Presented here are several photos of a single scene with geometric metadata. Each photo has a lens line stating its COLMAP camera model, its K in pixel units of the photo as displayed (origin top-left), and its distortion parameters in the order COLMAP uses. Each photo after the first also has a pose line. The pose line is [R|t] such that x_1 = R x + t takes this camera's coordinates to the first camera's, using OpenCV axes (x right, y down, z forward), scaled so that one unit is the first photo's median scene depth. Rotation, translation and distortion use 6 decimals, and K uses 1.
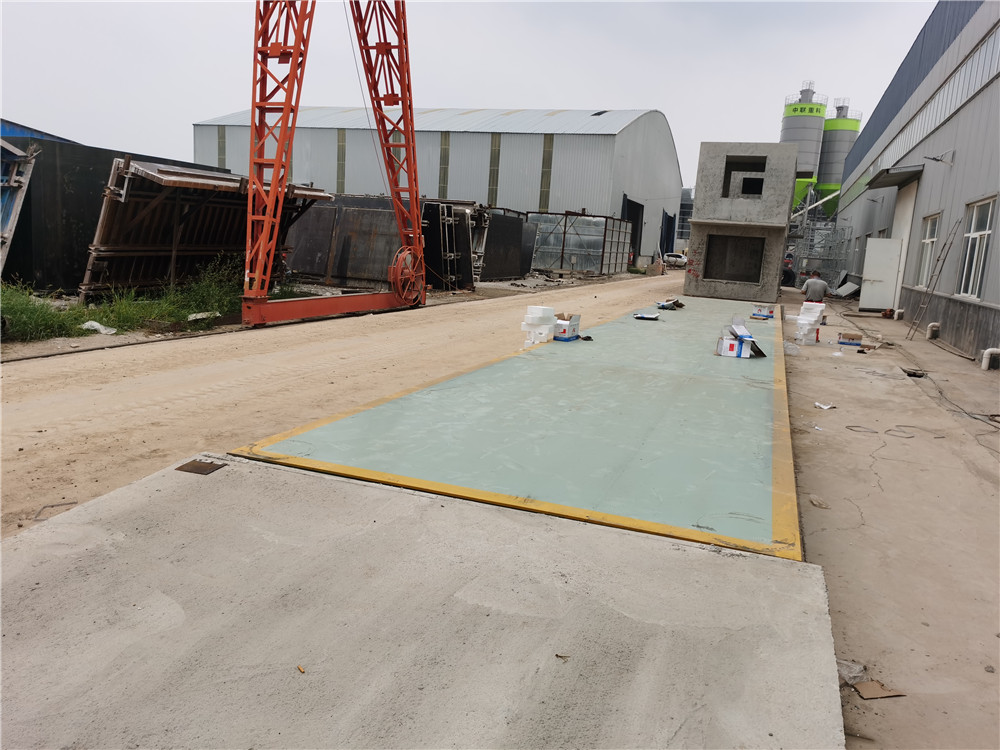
lens RADIAL K [[770.5, 0, 501.8], [0, 770.5, 364.0], [0, 0, 1]] dist [0.080361, -0.114805]
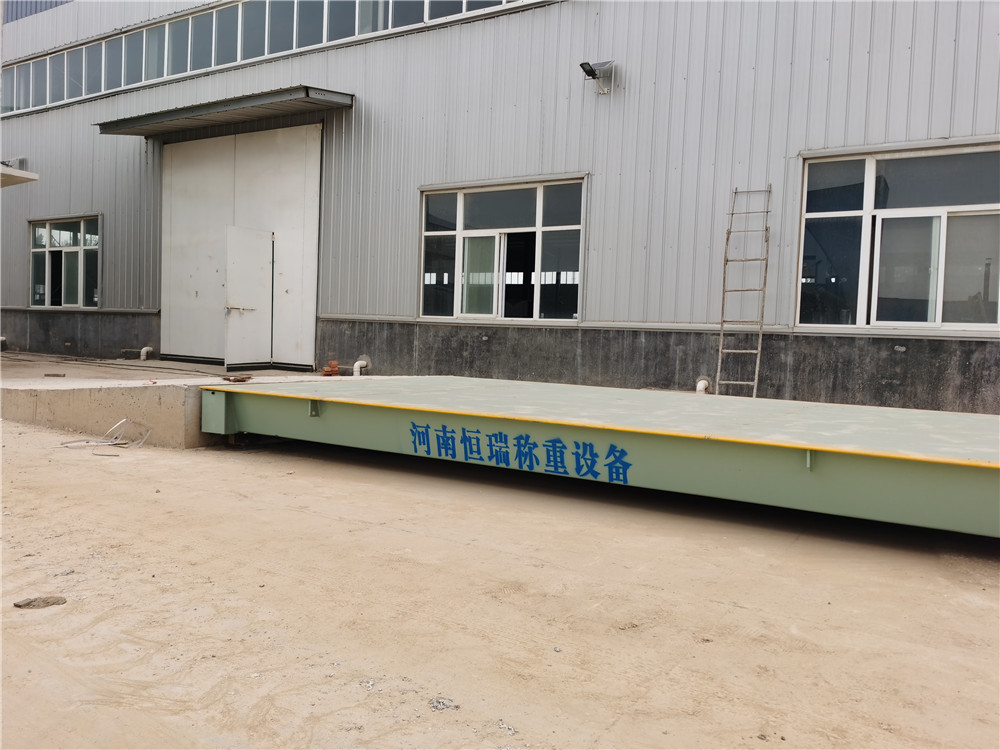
lens RADIAL K [[770.5, 0, 501.8], [0, 770.5, 364.0], [0, 0, 1]] dist [0.080361, -0.114805]
pose [[0.182382, -0.072184, 0.980574, 0.020839], [0.117488, 0.991756, 0.051155, -0.133898], [-0.976183, 0.105876, 0.189359, 1.296969]]
